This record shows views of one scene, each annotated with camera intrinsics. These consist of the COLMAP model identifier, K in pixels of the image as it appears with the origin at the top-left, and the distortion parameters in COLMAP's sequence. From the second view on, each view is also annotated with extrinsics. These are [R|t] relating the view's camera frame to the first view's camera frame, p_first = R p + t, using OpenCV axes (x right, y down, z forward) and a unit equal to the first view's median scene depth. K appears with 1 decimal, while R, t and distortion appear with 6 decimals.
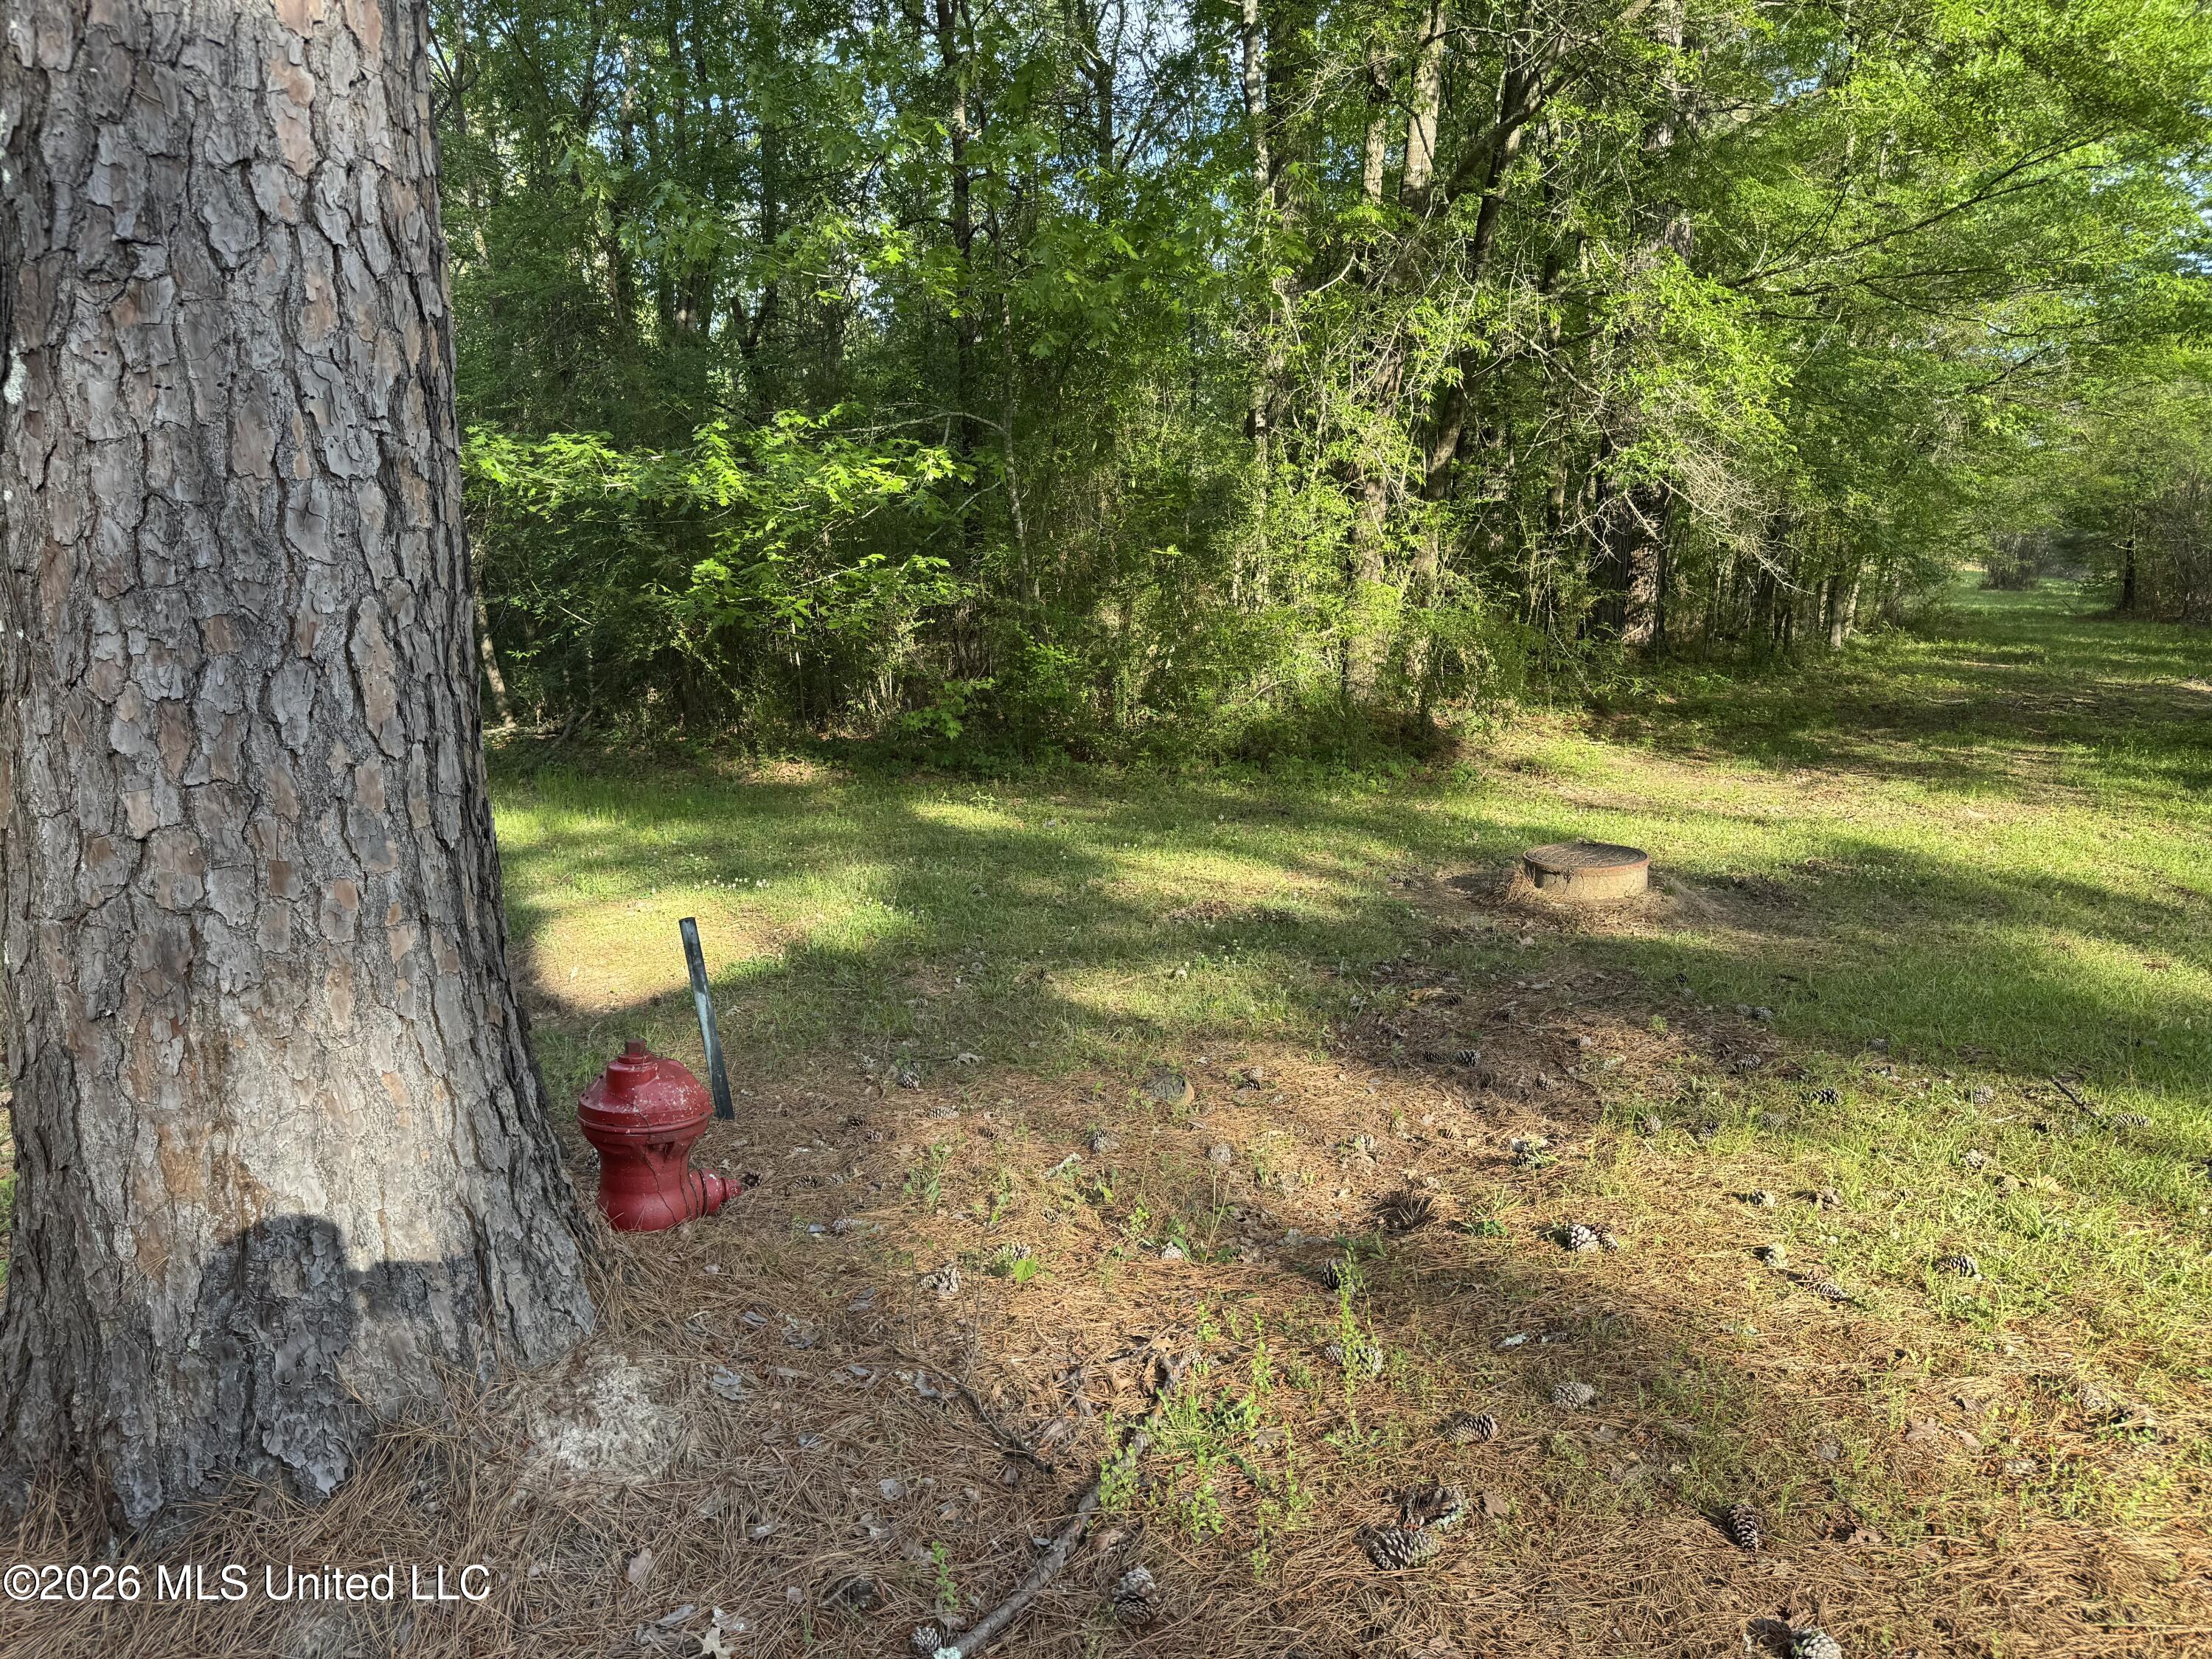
lens RADIAL K [[1528.3, 0, 1106.0], [0, 1528.3, 829.5], [0, 0, 1]] dist [0.082420, -0.105565]
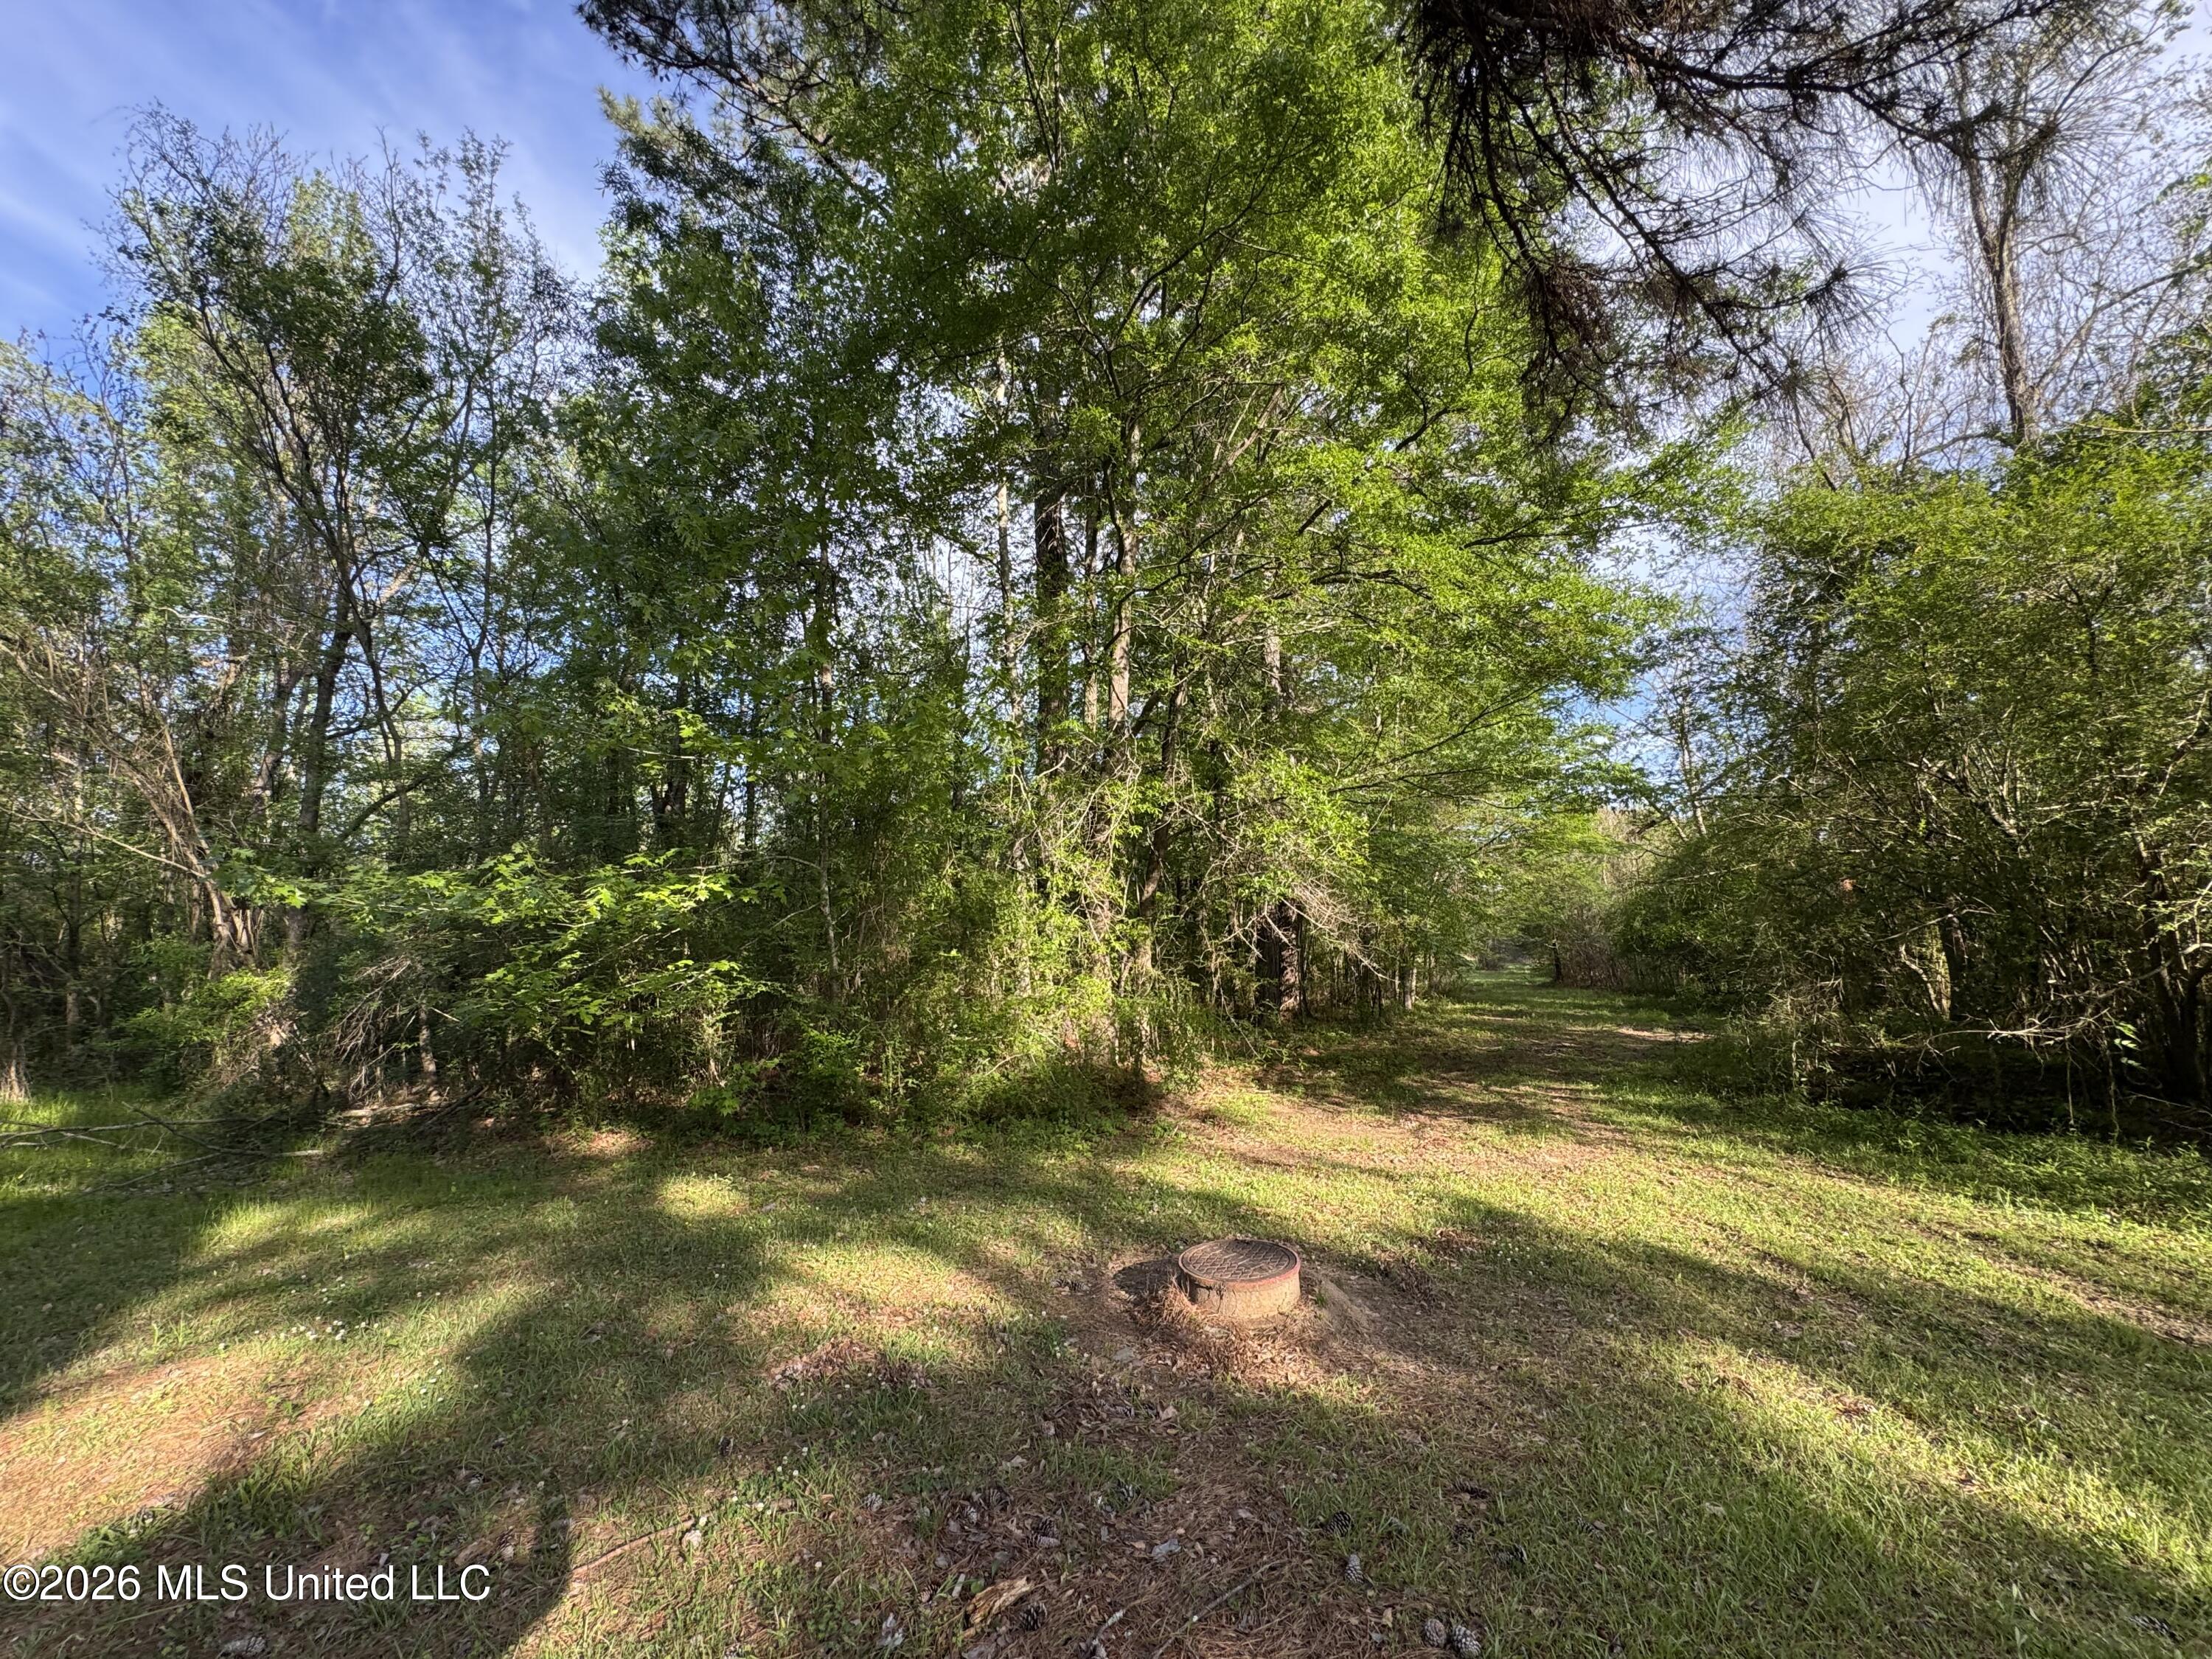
lens RADIAL K [[890.2, 0, 1082.2], [0, 890.2, 828.0], [0, 0, 1]] dist [-0.014671, 0.000048]
pose [[0.995114, 0.003213, 0.098677, 0.089348], [0.027755, 0.950058, -0.310836, -0.042944], [-0.094748, 0.312056, 0.945327, 0.220998]]
